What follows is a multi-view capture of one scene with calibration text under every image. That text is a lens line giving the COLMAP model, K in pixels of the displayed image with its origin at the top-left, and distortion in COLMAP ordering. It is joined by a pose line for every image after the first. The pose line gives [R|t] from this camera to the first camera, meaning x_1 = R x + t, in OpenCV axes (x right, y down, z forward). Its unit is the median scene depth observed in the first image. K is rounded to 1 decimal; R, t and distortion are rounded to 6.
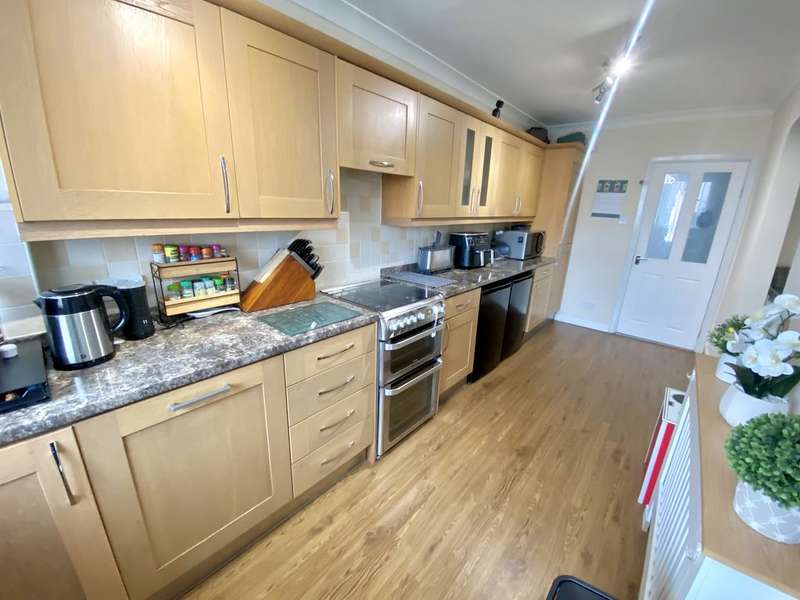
lens RADIAL K [[324.3, 0, 400.0], [0, 324.3, 300.0], [0, 0, 1]] dist [0.000292, -0.013557]
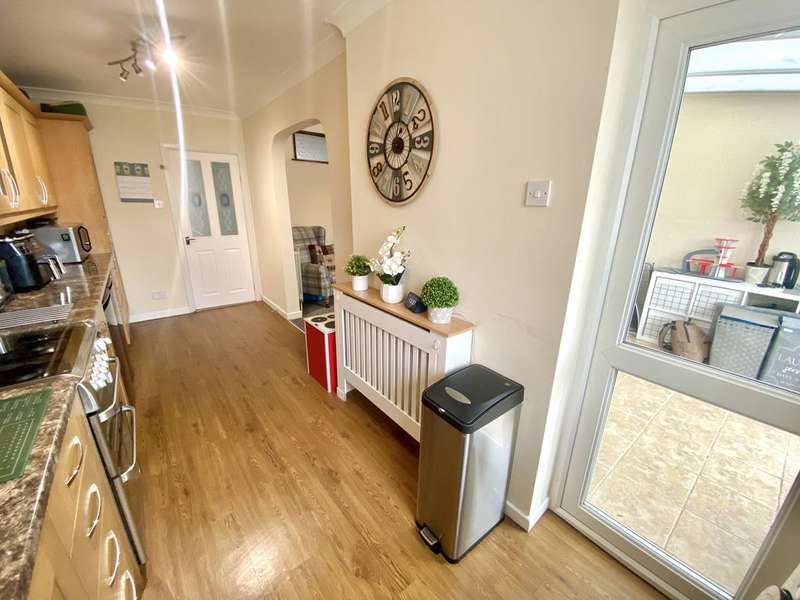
lens RADIAL K [[324.3, 0, 400.0], [0, 324.3, 300.0], [0, 0, 1]] dist [0.000292, -0.013557]
pose [[0.165524, -0.316073, 0.934184, -0.285482], [0.263553, 0.926976, 0.266936, -0.053120], [-0.950338, 0.202023, 0.236739, 0.139244]]
